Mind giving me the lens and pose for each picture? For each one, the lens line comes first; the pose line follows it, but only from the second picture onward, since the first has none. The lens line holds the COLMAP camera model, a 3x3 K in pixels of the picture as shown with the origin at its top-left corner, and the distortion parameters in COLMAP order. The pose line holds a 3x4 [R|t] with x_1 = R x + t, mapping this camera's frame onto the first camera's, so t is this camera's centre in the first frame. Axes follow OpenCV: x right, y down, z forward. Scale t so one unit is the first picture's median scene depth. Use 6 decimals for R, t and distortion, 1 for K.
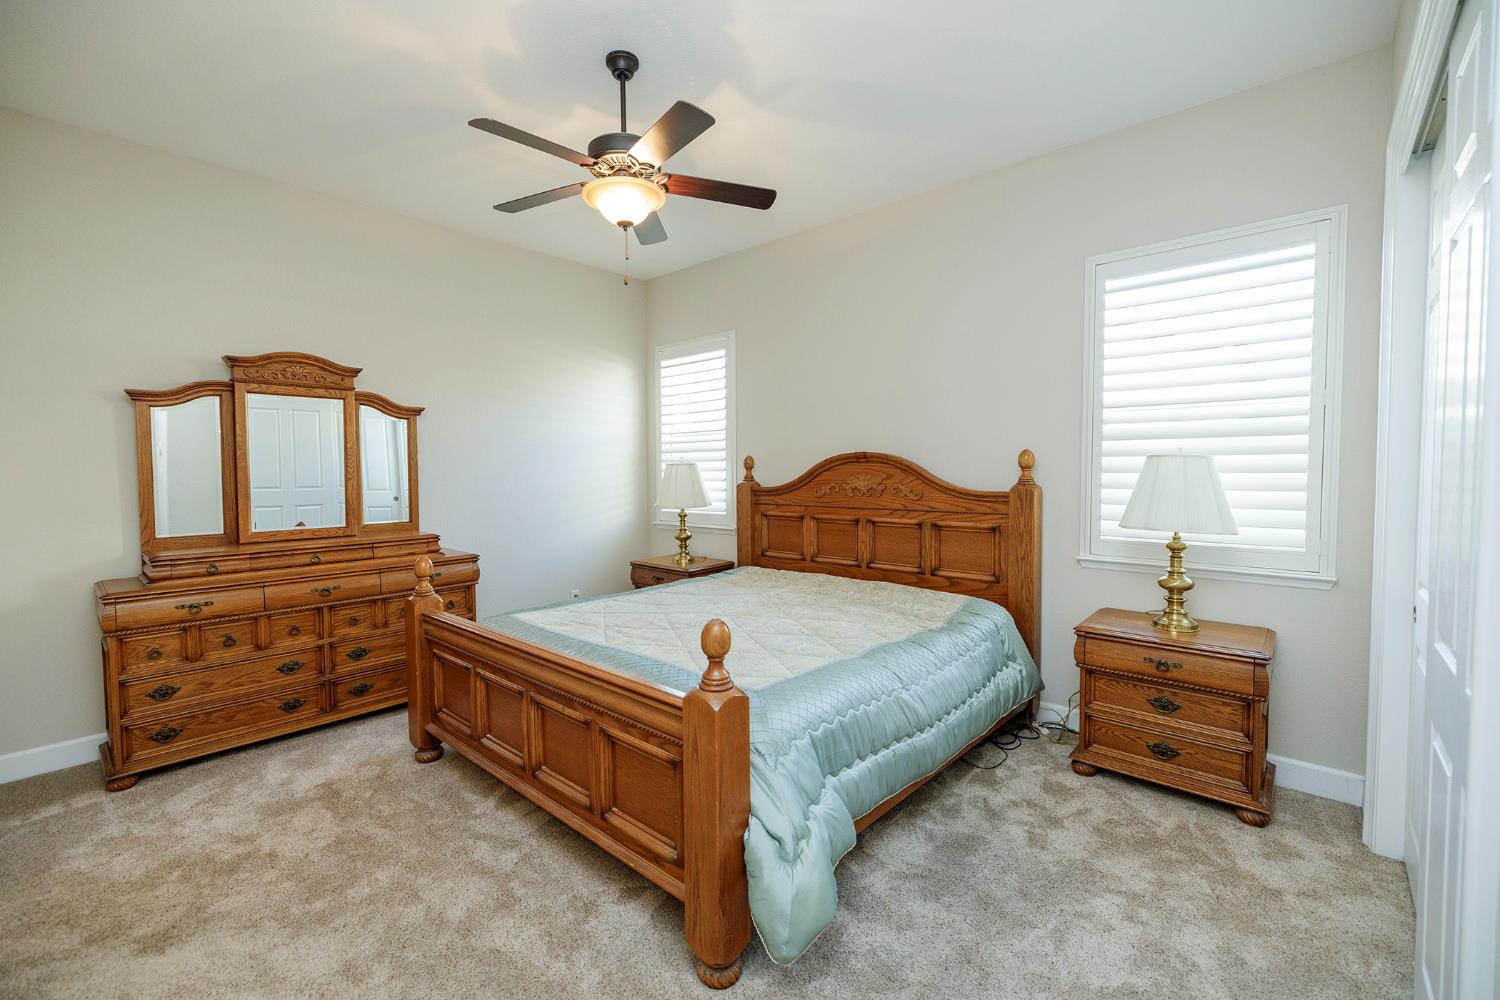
lens RADIAL K [[624.4, 0, 740.9], [0, 624.4, 497.9], [0, 0, 1]] dist [-0.000221, 0.000203]
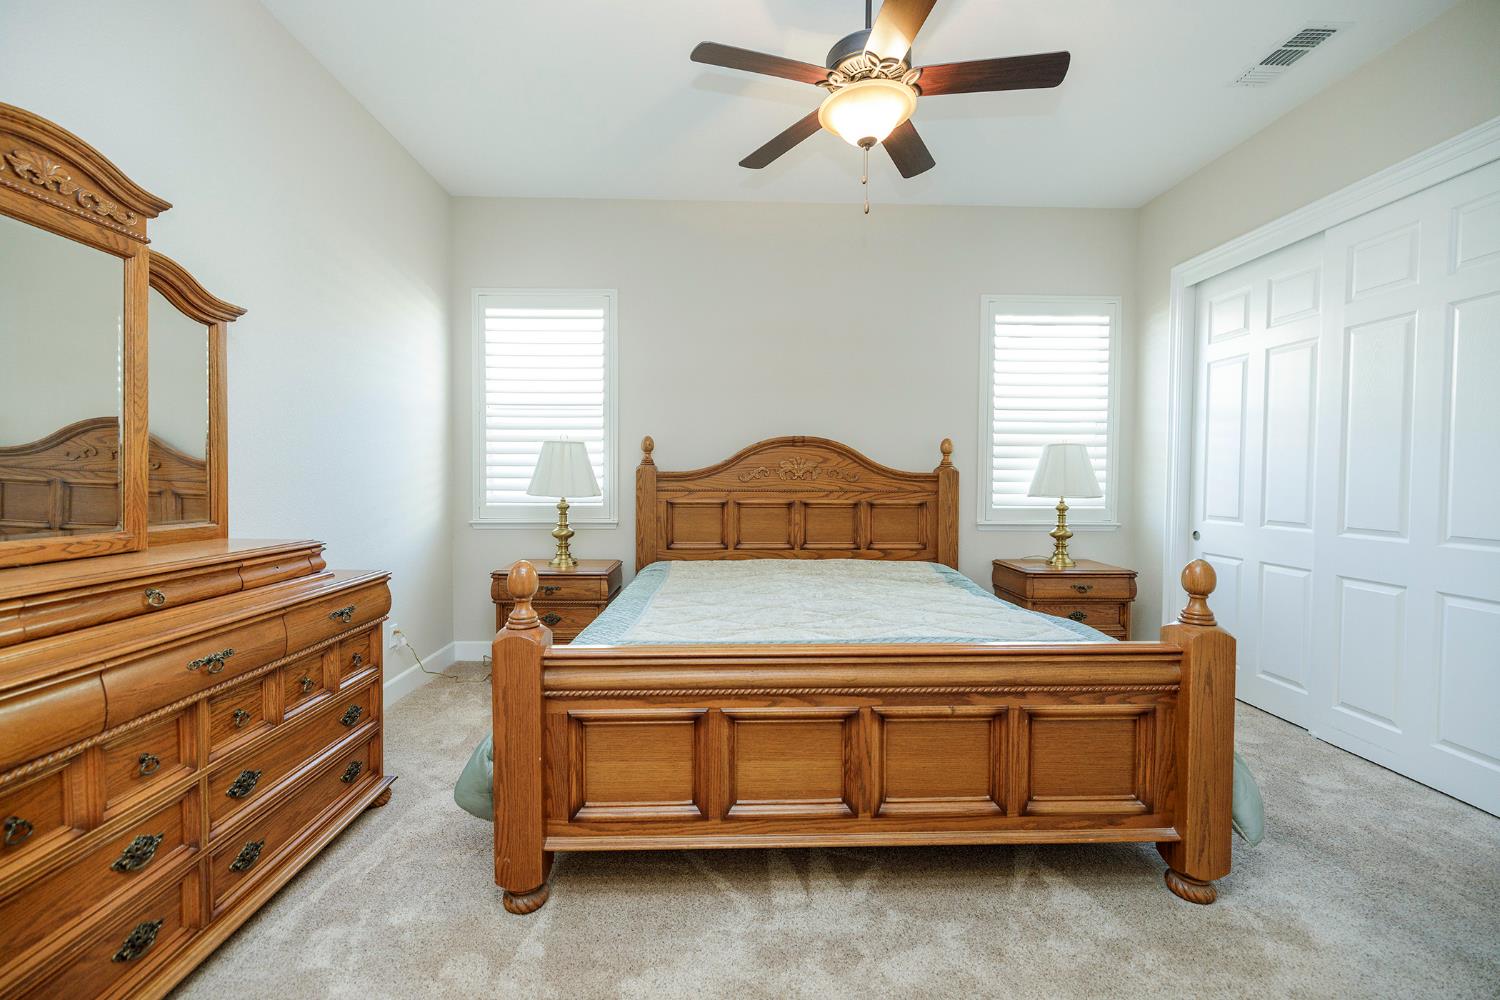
lens RADIAL K [[624.4, 0, 741.0], [0, 624.4, 495.0], [0, 0, 1]] dist [-0.000221, 0.000203]
pose [[0.724137, -0.009368, 0.689592, -0.647418], [0.023511, 0.999662, -0.011108, 0.036081], [-0.689255, 0.024257, 0.724113, 0.361833]]
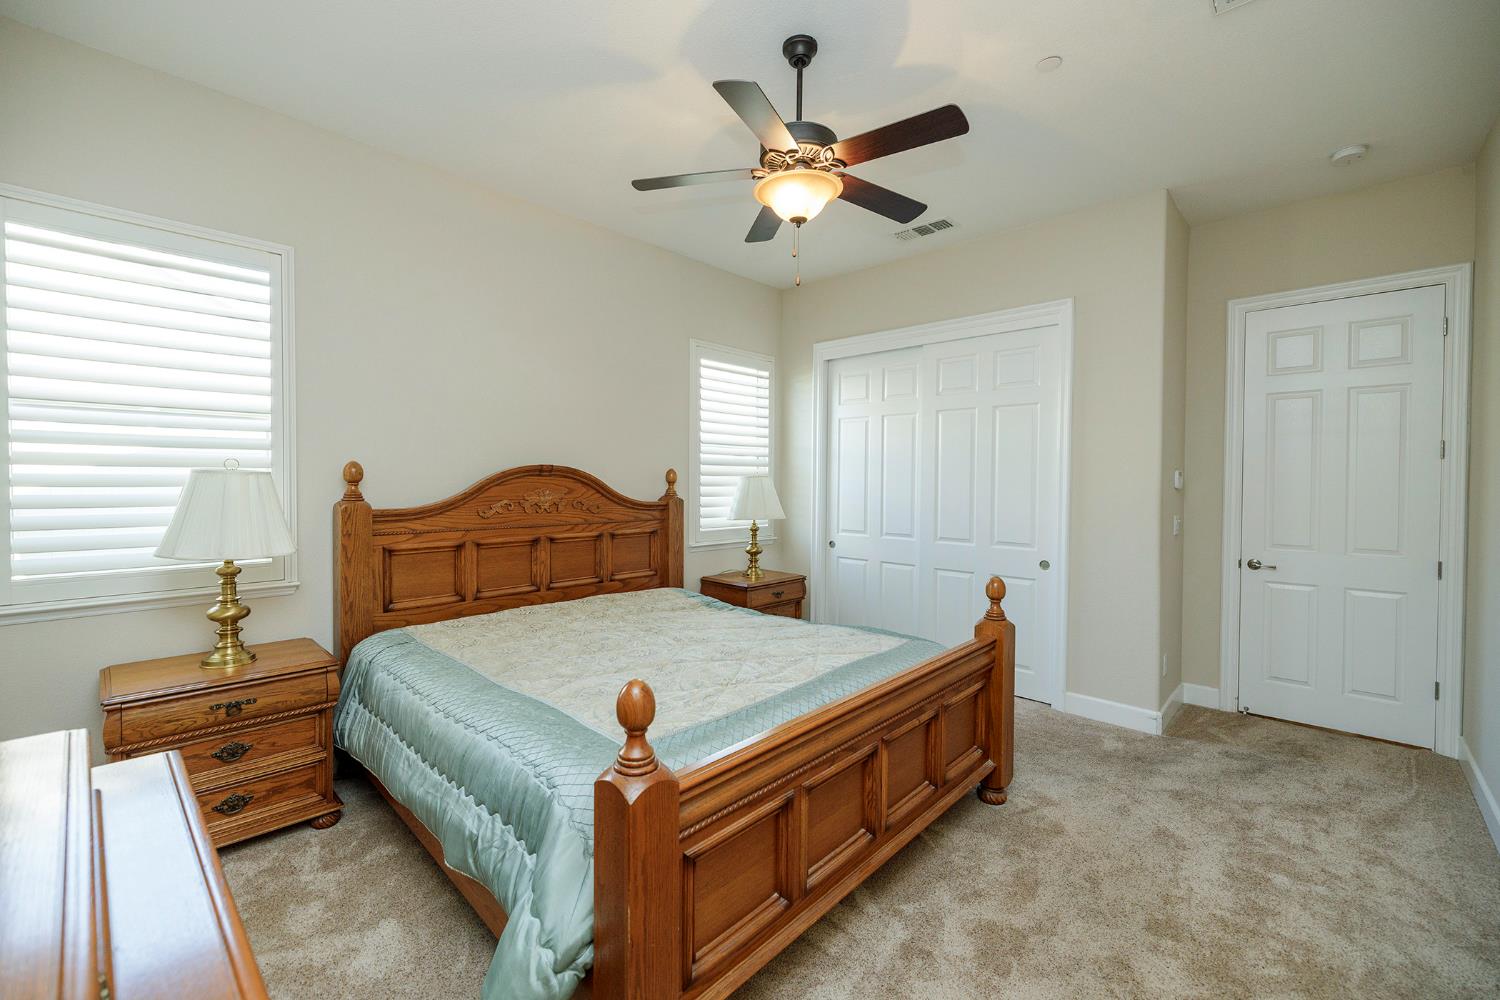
lens RADIAL K [[624.4, 0, 744.1], [0, 624.4, 492.2], [0, 0, 1]] dist [-0.000221, 0.000203]
pose [[0.022026, -0.012921, 0.999674, -0.802235], [0.041738, 0.999057, 0.011993, -0.035356], [-0.998886, 0.041460, 0.022545, 0.765368]]
